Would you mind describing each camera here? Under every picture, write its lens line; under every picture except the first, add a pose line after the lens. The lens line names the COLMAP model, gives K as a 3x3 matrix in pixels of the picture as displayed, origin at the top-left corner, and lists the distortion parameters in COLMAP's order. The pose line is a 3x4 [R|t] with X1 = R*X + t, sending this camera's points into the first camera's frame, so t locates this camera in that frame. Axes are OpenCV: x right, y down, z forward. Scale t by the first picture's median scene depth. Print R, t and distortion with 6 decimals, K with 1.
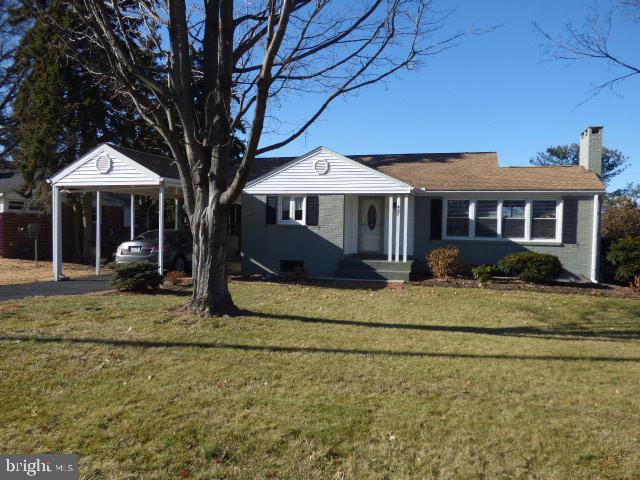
lens RADIAL K [[482.3, 0, 319.7], [0, 482.3, 239.8], [0, 0, 1]] dist [0.005614, 0.000103]
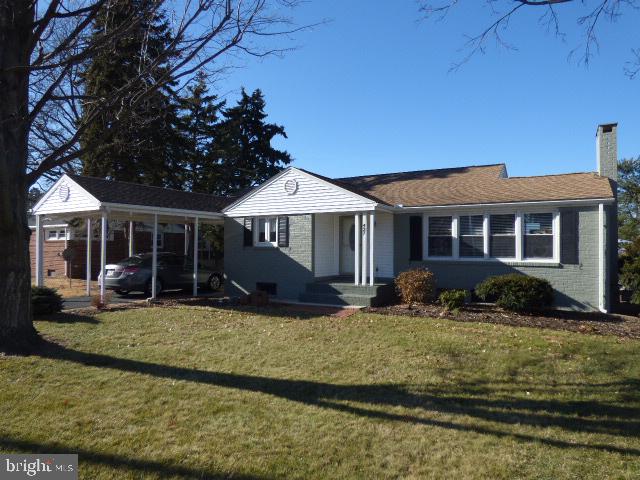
lens RADIAL K [[413.1, 0, 320.3], [0, 413.1, 240.9], [0, 0, 1]] dist [-0.011015, -0.002613]
pose [[0.971286, -0.018925, -0.237162, 0.265423], [0.007728, 0.998815, -0.048053, -0.001334], [0.237791, 0.044840, 0.970281, 0.210988]]
